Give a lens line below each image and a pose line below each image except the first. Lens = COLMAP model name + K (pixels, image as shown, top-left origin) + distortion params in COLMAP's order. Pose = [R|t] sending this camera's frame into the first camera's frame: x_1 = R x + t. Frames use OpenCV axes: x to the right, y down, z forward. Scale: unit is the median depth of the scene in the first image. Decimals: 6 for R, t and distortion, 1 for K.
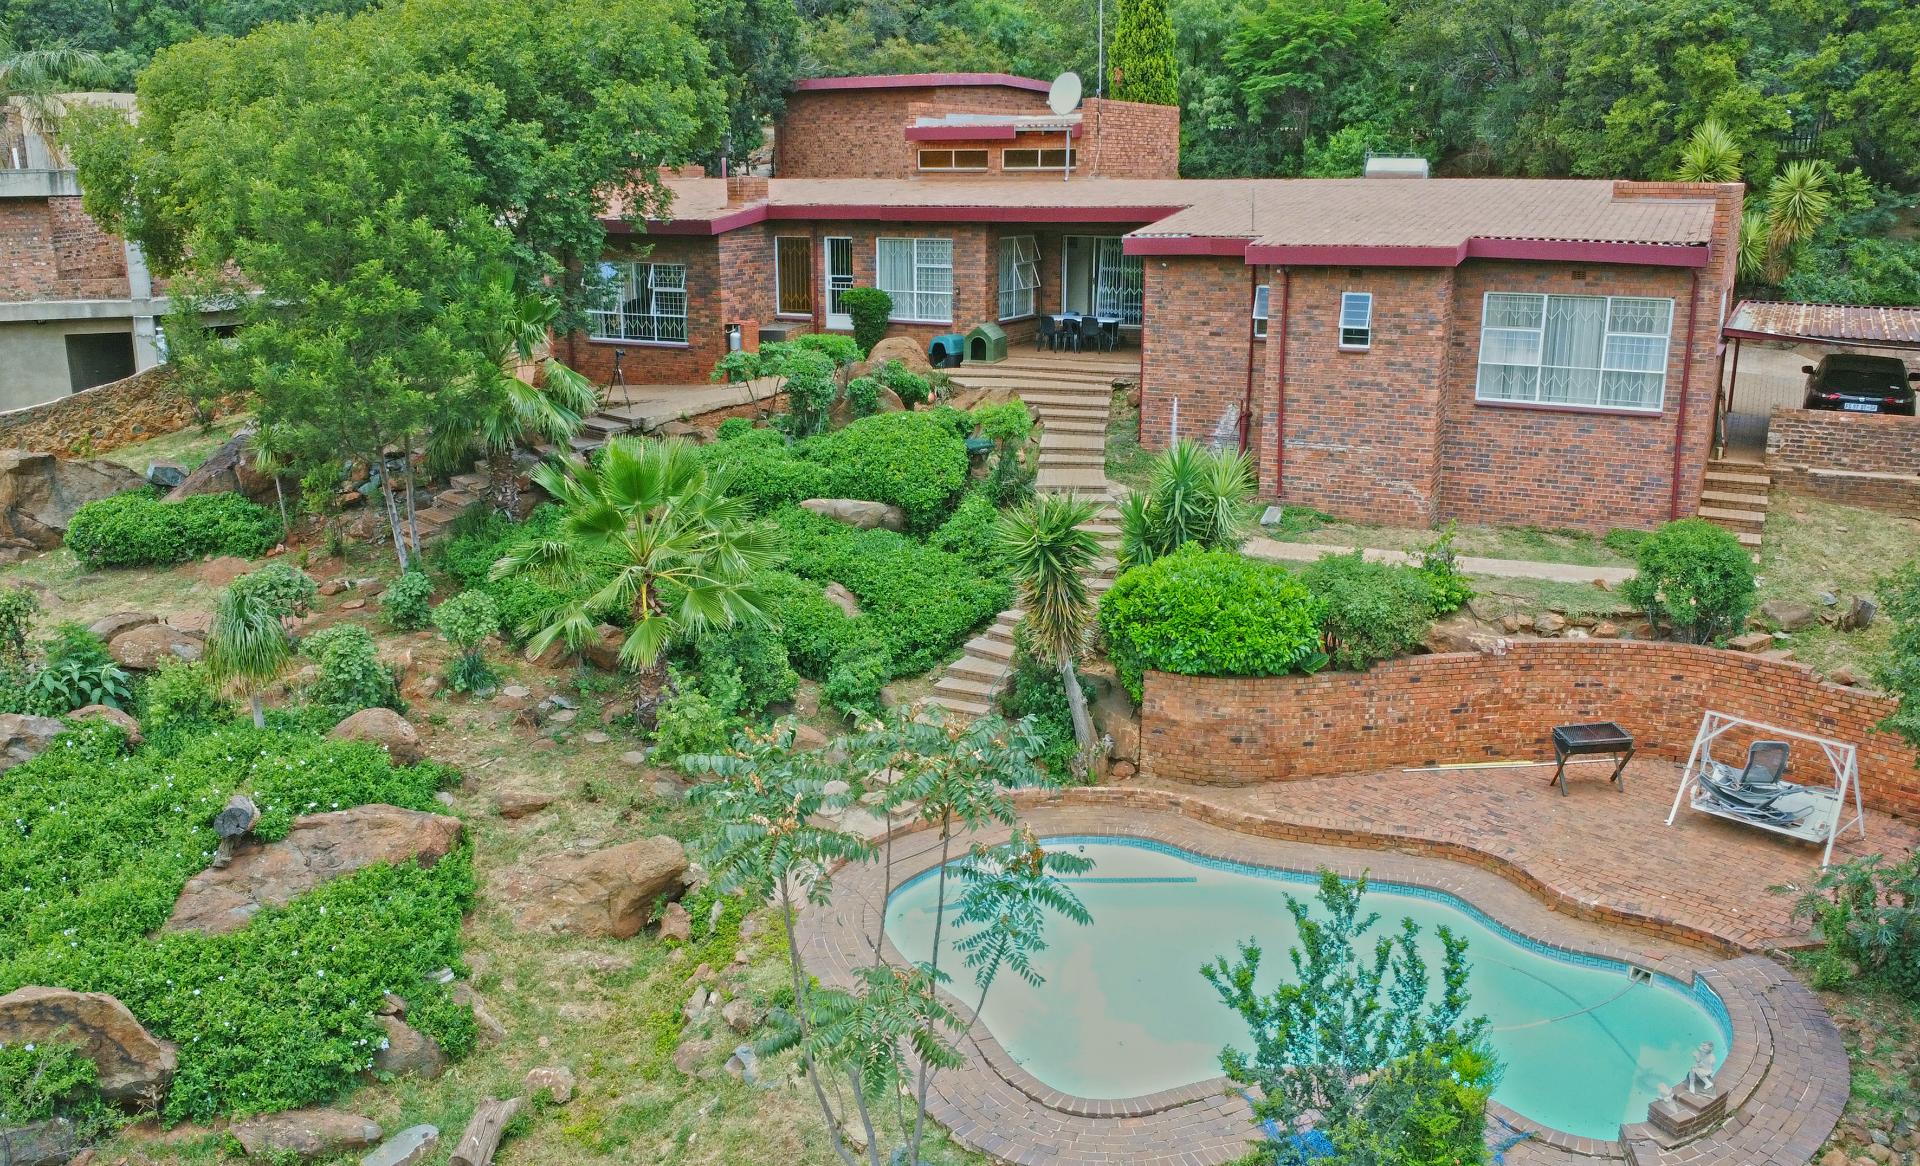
lens RADIAL K [[1566.8, 0, 940.9], [0, 1566.8, 574.9], [0, 0, 1]] dist [-0.025205, -0.020580]
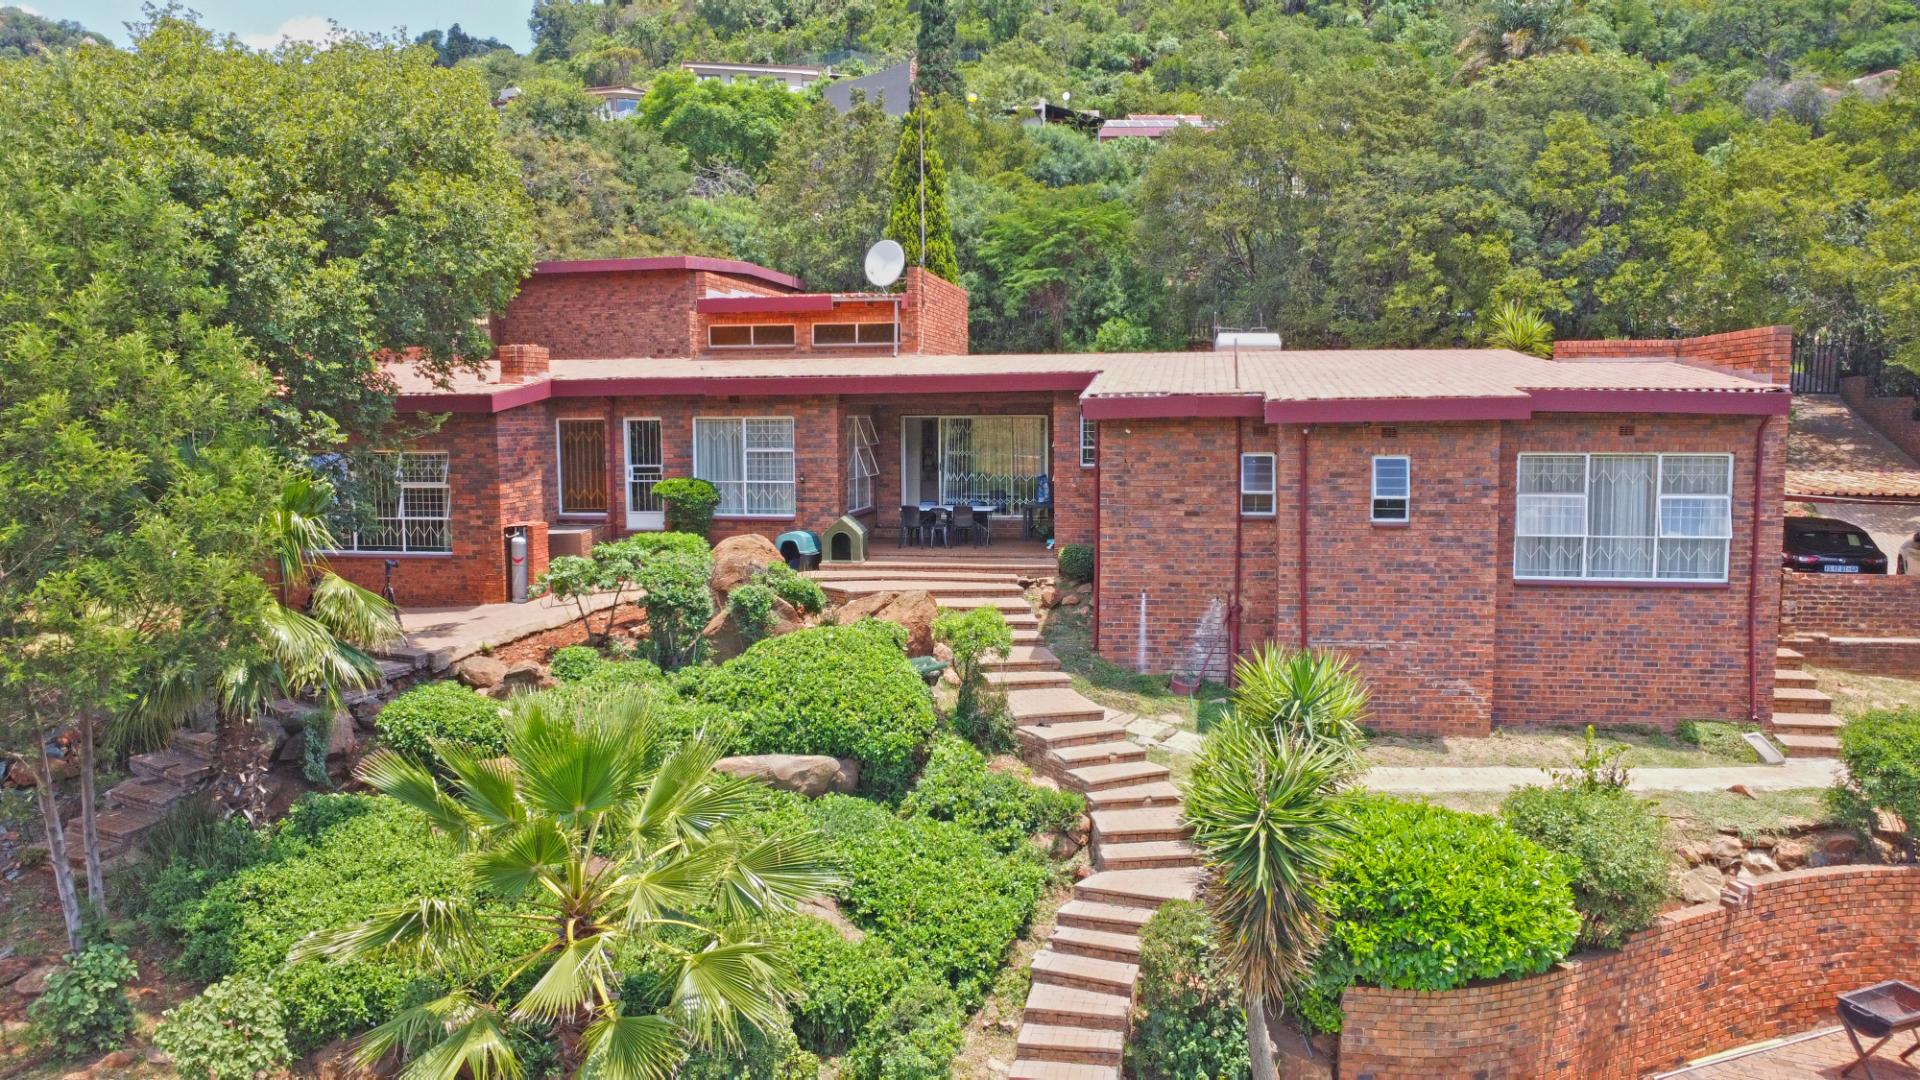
lens RADIAL K [[1383.5, 0, 962.5], [0, 1383.5, 535.8], [0, 0, 1]] dist [-0.043287, 0.027324]
pose [[0.952834, -0.029213, 0.302082, -0.176061], [0.077726, 0.985649, -0.149849, -0.048476], [-0.293369, 0.166261, 0.941431, 0.396294]]
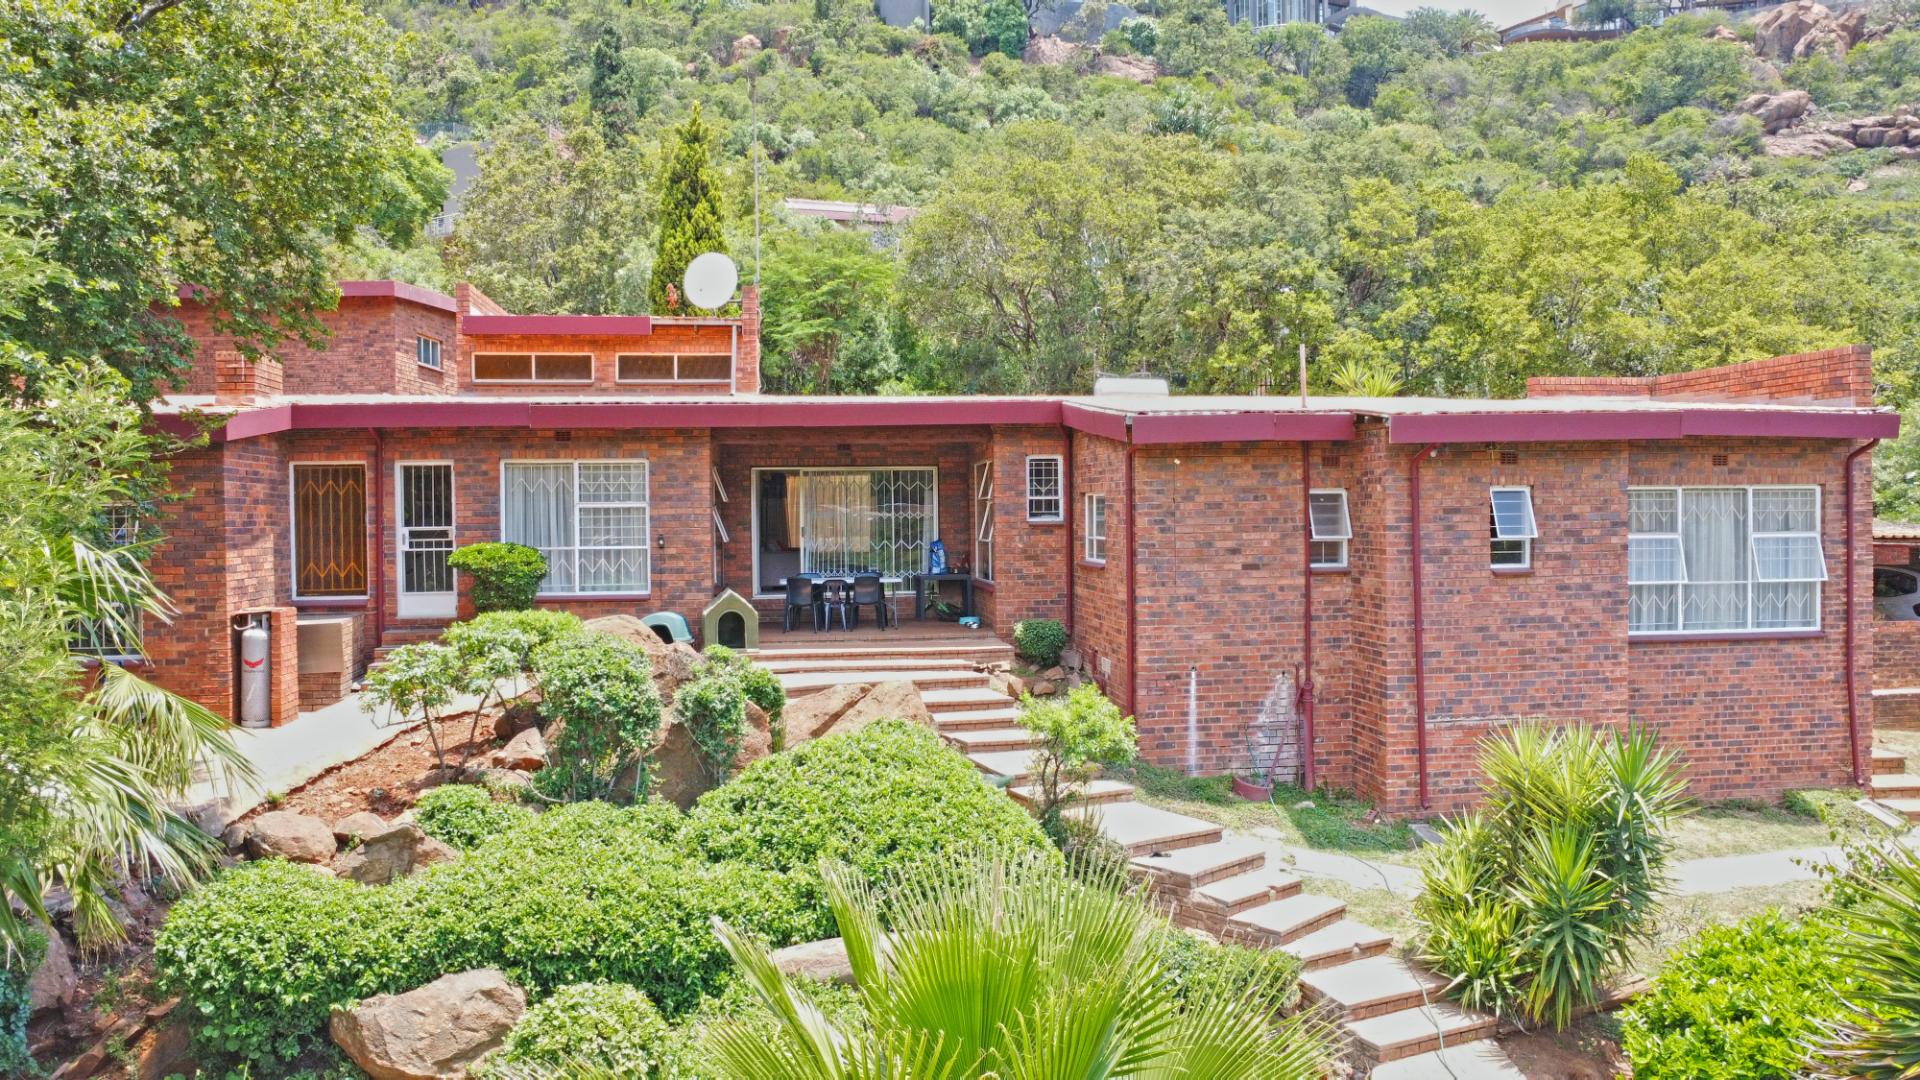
lens RADIAL K [[1383.5, 0, 960.2], [0, 1383.5, 537.0], [0, 0, 1]] dist [-0.043287, 0.027324]
pose [[0.817849, -0.013246, 0.575280, -0.277458], [0.151176, 0.969563, -0.192595, -0.083073], [-0.555219, 0.244482, 0.794959, 0.681277]]
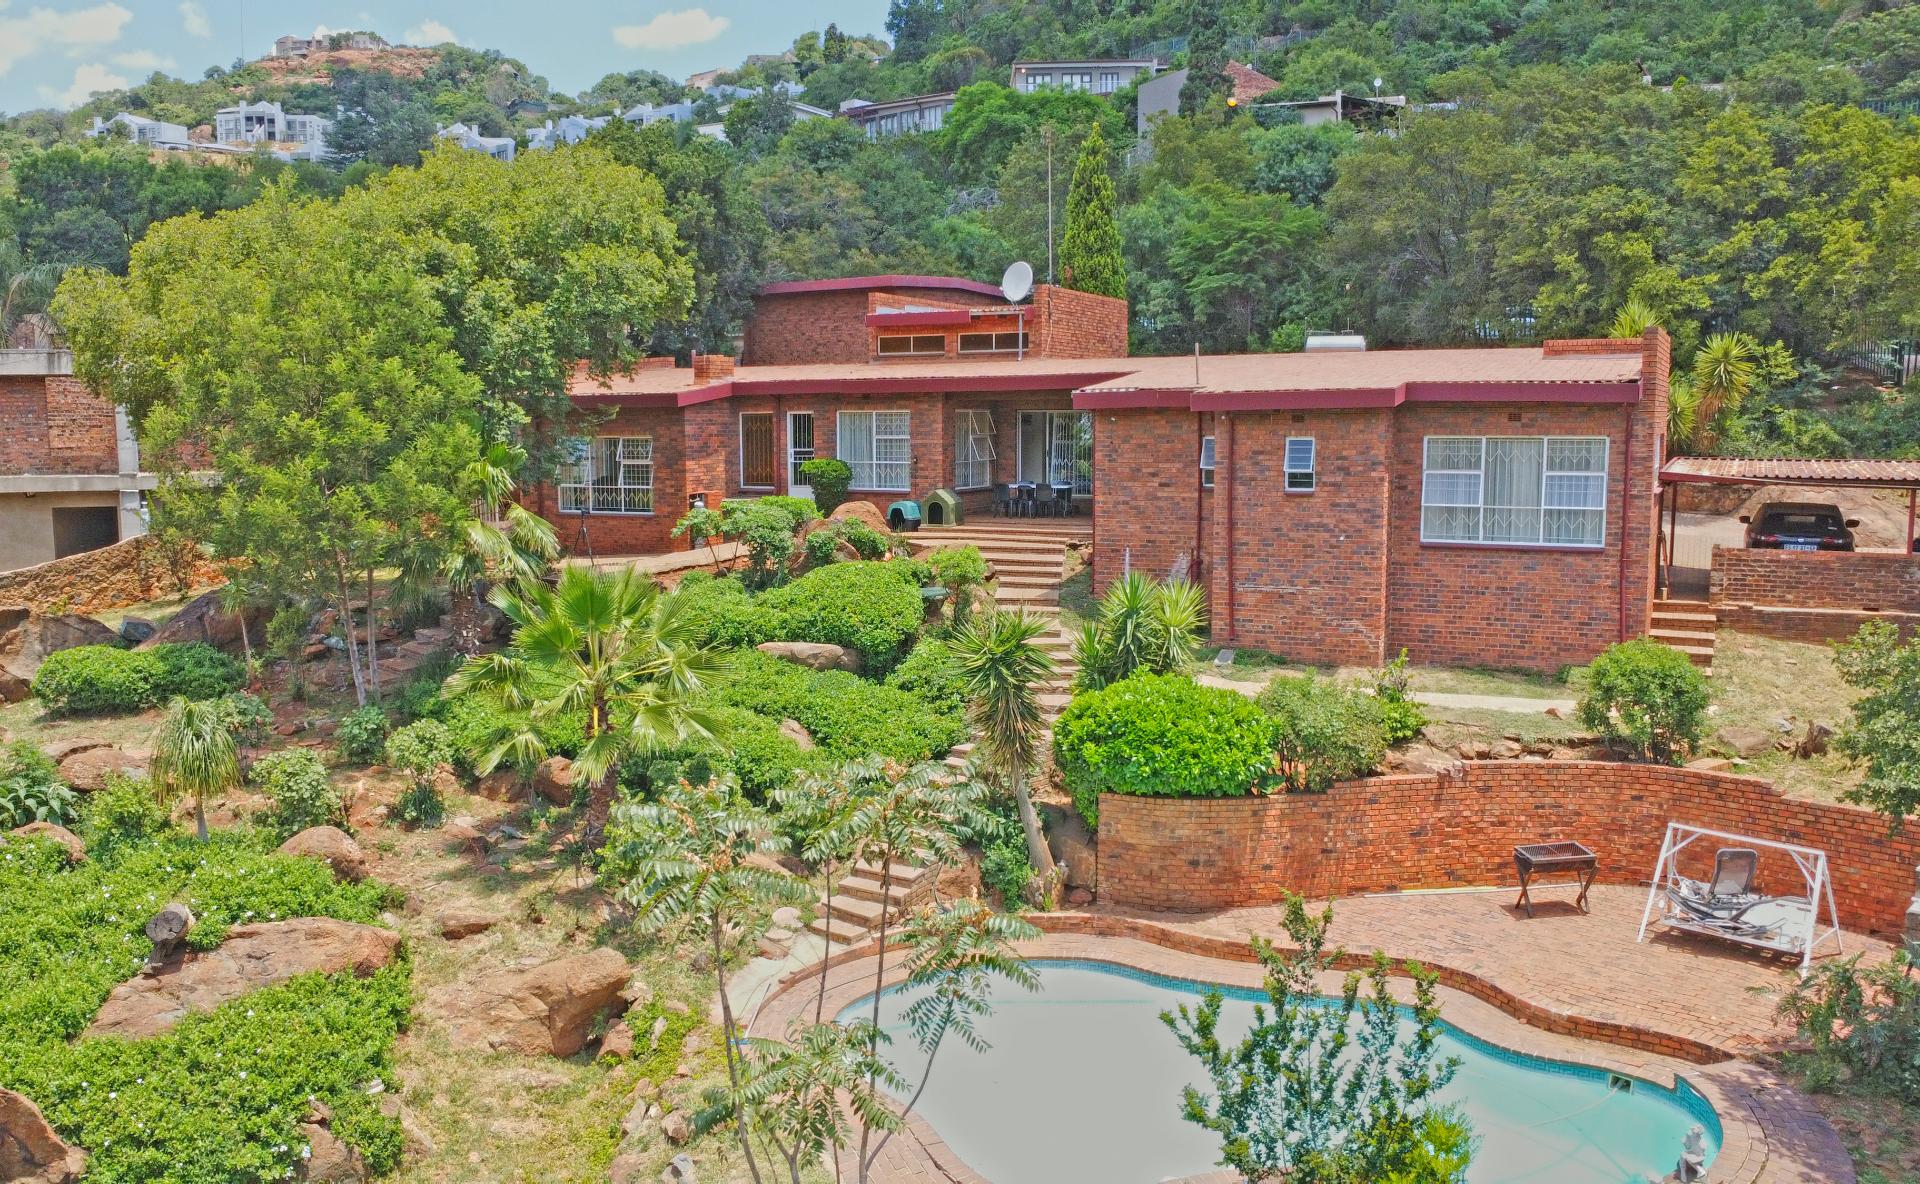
lens RADIAL K [[1518.4, 0, 903.0], [0, 1518.4, 590.0], [0, 0, 1]] dist [-0.052103, 0.034361]
pose [[0.999987, -0.003190, -0.003897, 0.008574], [0.002612, 0.990134, -0.140097, 0.058905], [0.004305, 0.140085, 0.990130, 0.028719]]
